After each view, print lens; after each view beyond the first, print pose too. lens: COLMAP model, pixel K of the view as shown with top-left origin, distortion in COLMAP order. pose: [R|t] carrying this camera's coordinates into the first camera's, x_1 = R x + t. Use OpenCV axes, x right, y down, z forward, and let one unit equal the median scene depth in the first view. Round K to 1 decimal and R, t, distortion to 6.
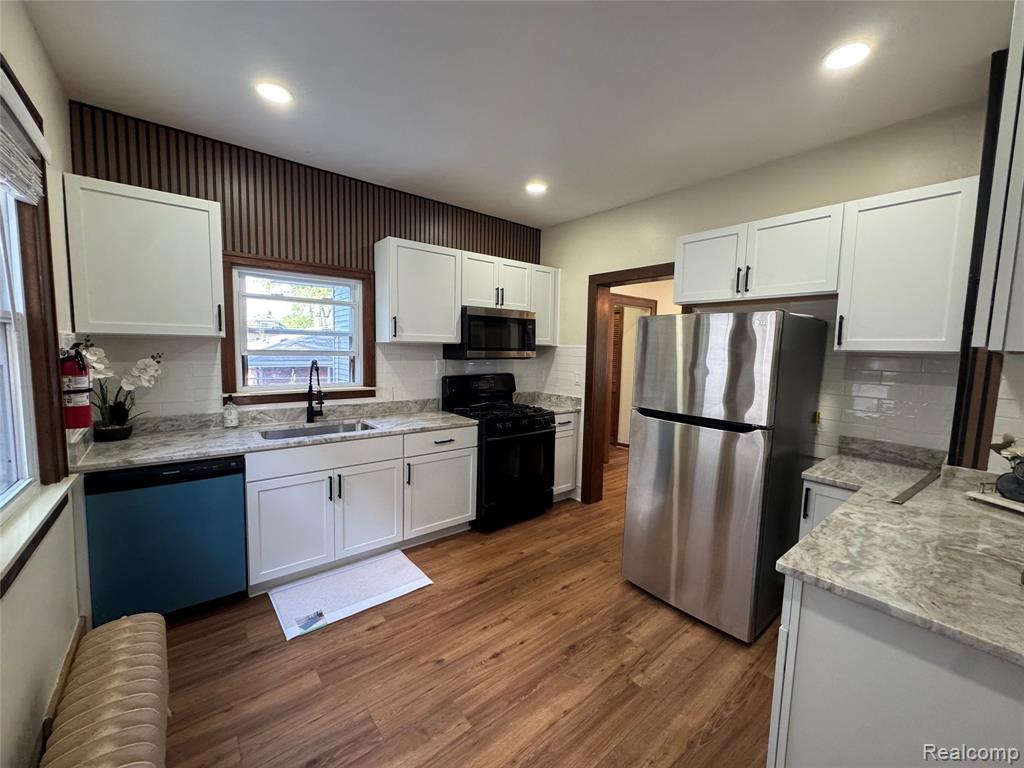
lens RADIAL K [[408.1, 0, 512.0], [0, 408.1, 384.0], [0, 0, 1]] dist [-0.001938, -0.000173]
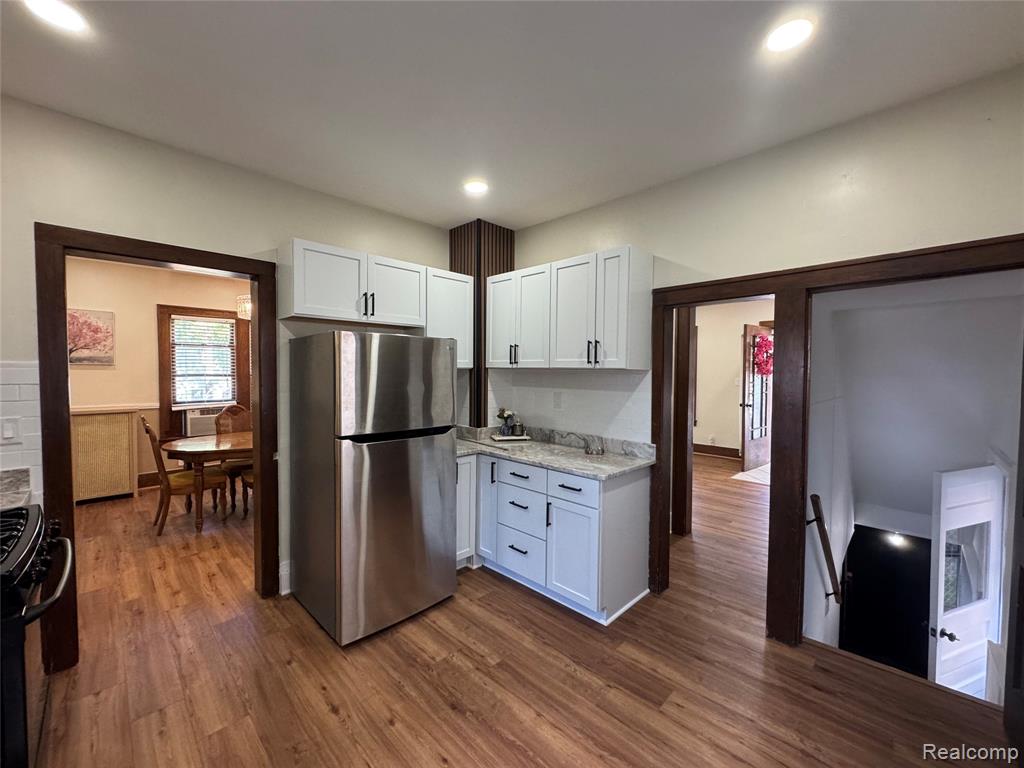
lens RADIAL K [[408.1, 0, 512.0], [0, 408.1, 384.0], [0, 0, 1]] dist [-0.001938, -0.000173]
pose [[-0.101701, -0.060386, 0.992981, -0.705577], [0.077470, 0.994644, 0.068422, -0.105627], [-0.991794, 0.083884, -0.096478, 0.900347]]
